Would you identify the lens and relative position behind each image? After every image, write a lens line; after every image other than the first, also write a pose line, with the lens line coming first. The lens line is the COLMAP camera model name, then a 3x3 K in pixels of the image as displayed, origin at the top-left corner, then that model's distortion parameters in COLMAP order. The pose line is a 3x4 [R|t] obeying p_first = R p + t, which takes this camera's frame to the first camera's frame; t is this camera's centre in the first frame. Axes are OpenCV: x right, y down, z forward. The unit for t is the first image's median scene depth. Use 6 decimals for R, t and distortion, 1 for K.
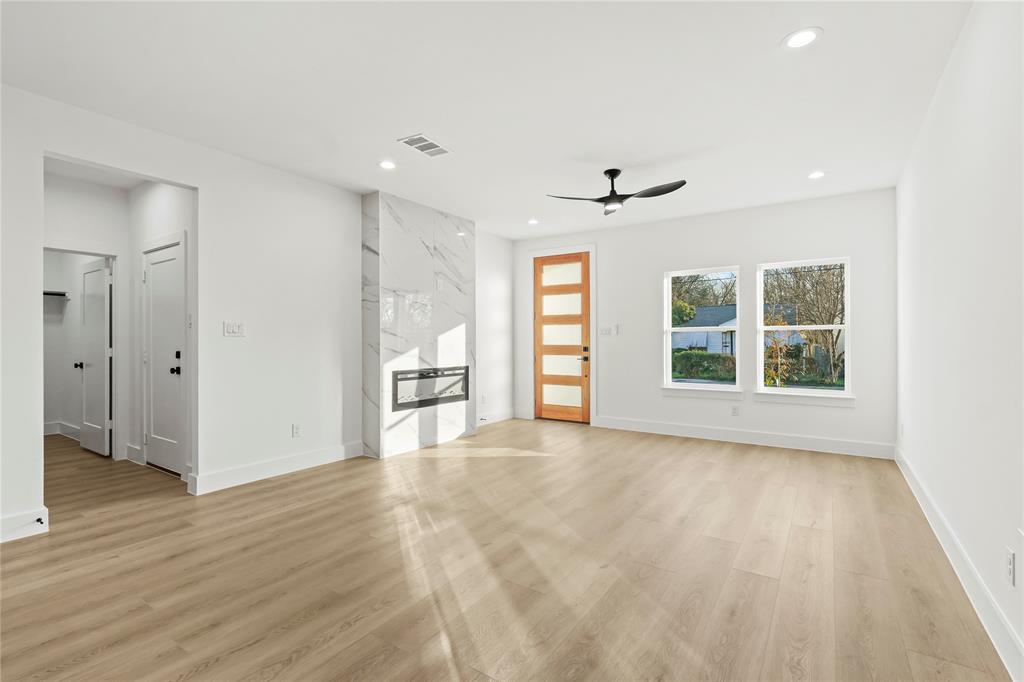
lens RADIAL K [[474.8, 0, 515.2], [0, 474.8, 337.9], [0, 0, 1]] dist [0.002872, 0.002400]
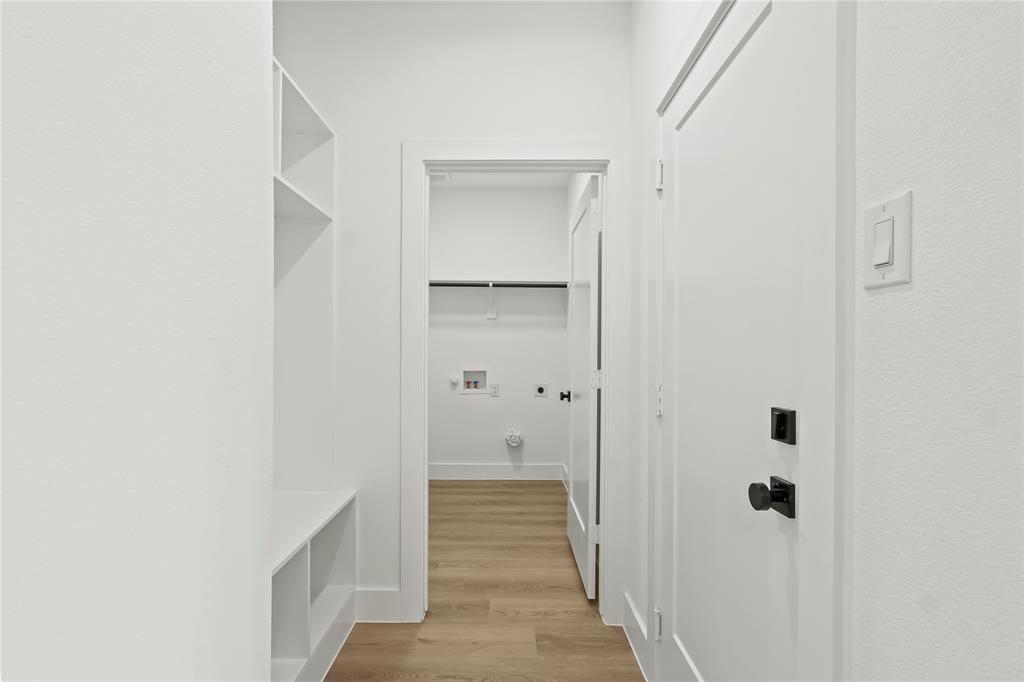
lens RADIAL K [[474.8, 0, 512.4], [0, 474.8, 350.0], [0, 0, 1]] dist [0.002872, 0.002400]
pose [[0.572586, 0.006235, -0.819821, -0.346059], [-0.008322, 0.999964, 0.001793, 0.001141], [0.819802, 0.005796, 0.572617, 0.445504]]
